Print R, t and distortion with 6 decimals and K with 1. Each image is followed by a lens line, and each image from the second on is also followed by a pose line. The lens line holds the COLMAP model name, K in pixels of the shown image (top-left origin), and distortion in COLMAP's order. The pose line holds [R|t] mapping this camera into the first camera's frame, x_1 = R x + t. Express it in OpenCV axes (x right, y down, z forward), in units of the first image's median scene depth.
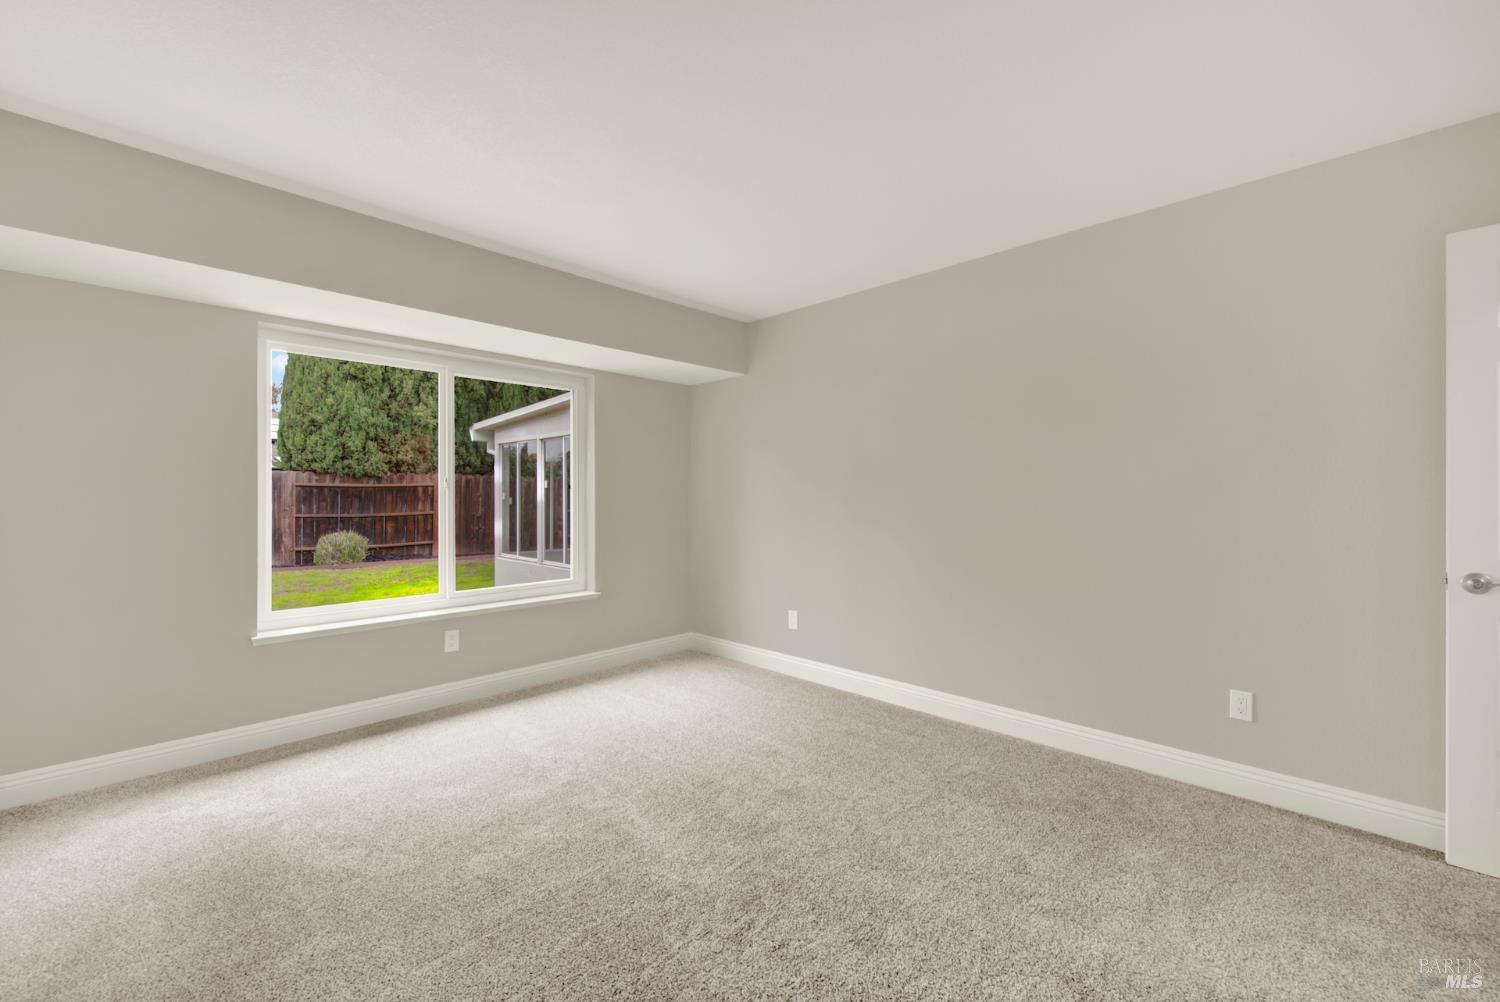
lens RADIAL K [[600.1, 0, 753.7], [0, 600.1, 498.1], [0, 0, 1]] dist [0.003508, -0.000943]
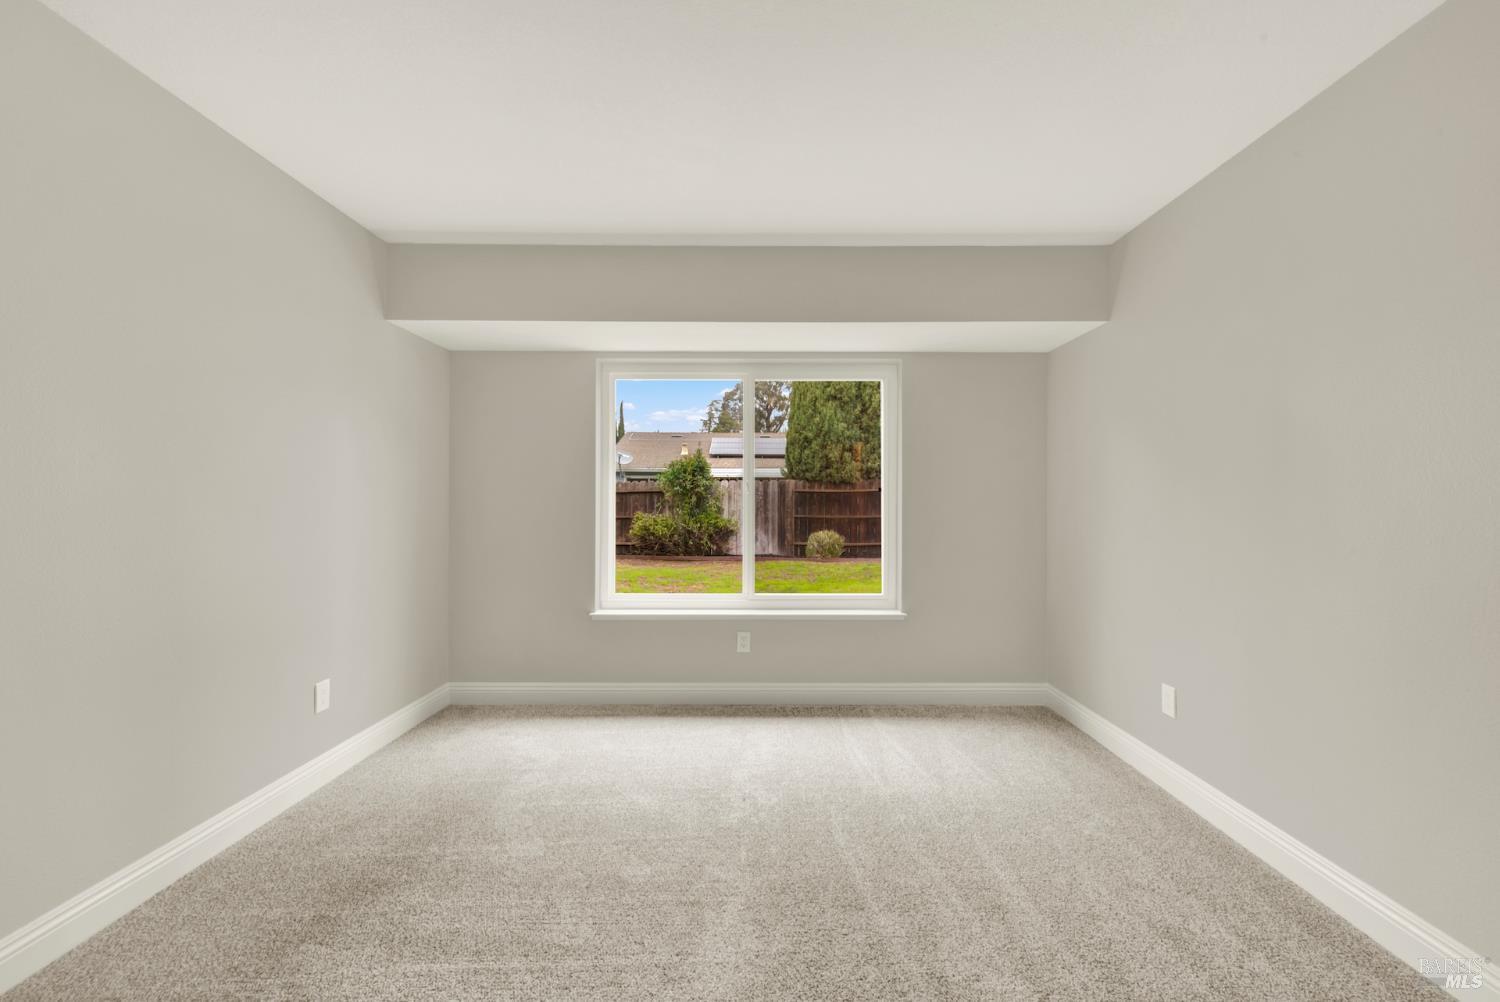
lens RADIAL K [[606.1, 0, 757.7], [0, 606.1, 503.5], [0, 0, 1]] dist [0.001972, -0.000889]
pose [[0.702608, 0.005359, -0.711557, 0.064201], [-0.004321, 0.999985, 0.003264, -0.000240], [0.711564, 0.000781, 0.702621, 0.077310]]
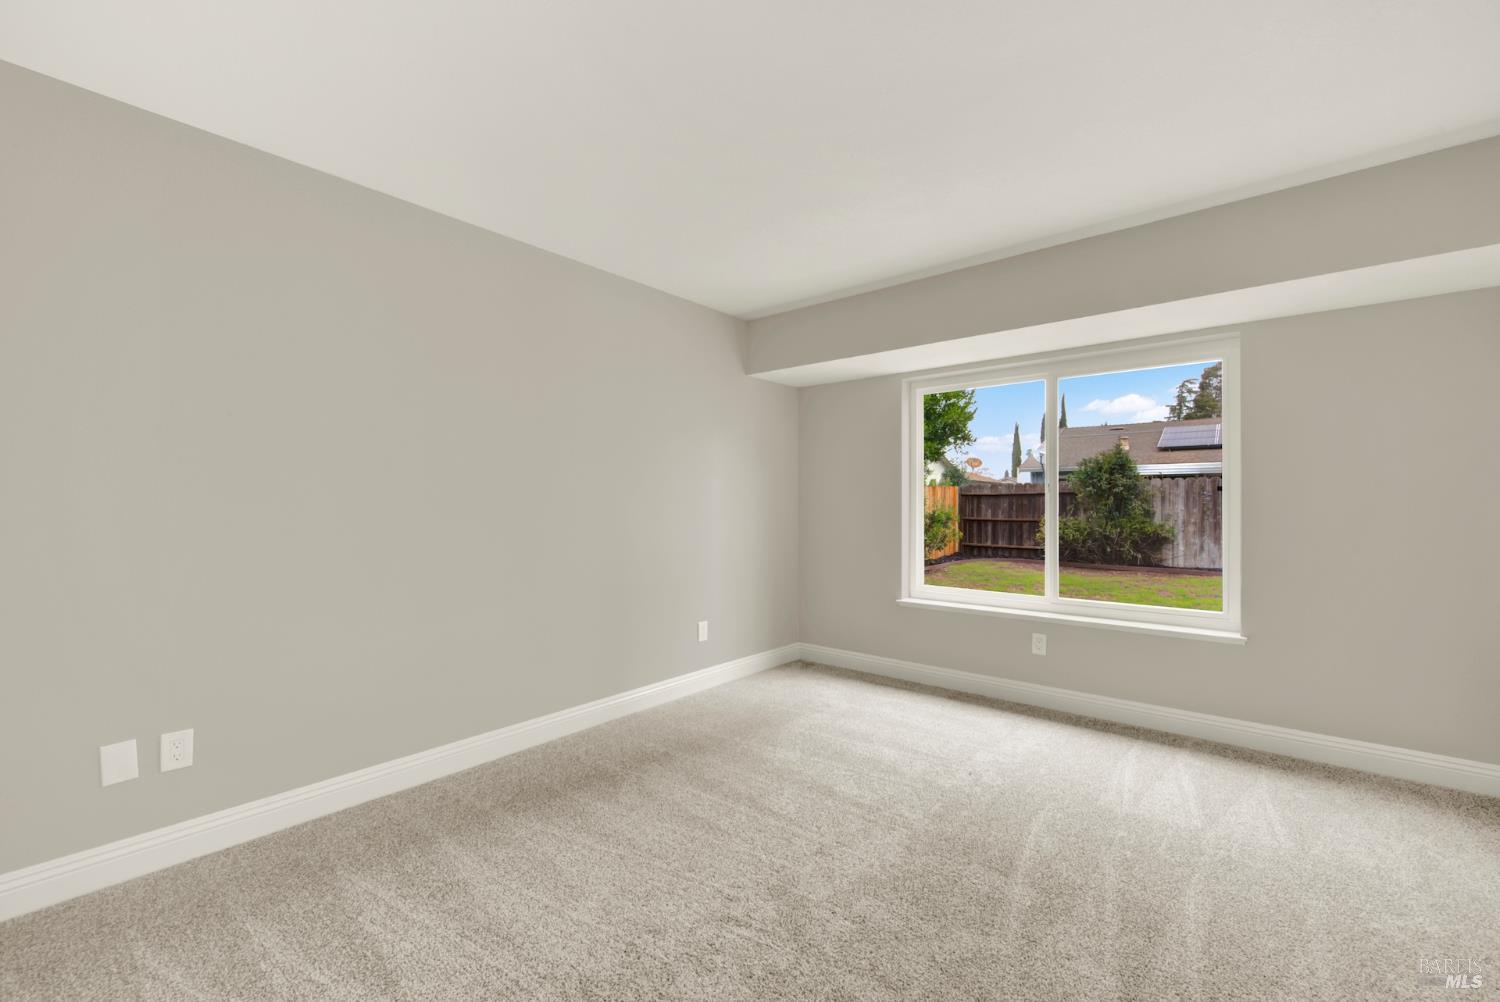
lens RADIAL K [[608.3, 0, 767.7], [0, 608.3, 503.5], [0, 0, 1]] dist [0.011211, -0.005975]
pose [[0.103427, 0.002406, -0.994634, 0.124696], [-0.002374, 0.999995, 0.002172, -0.000253], [0.994634, 0.002136, 0.103432, 0.114490]]
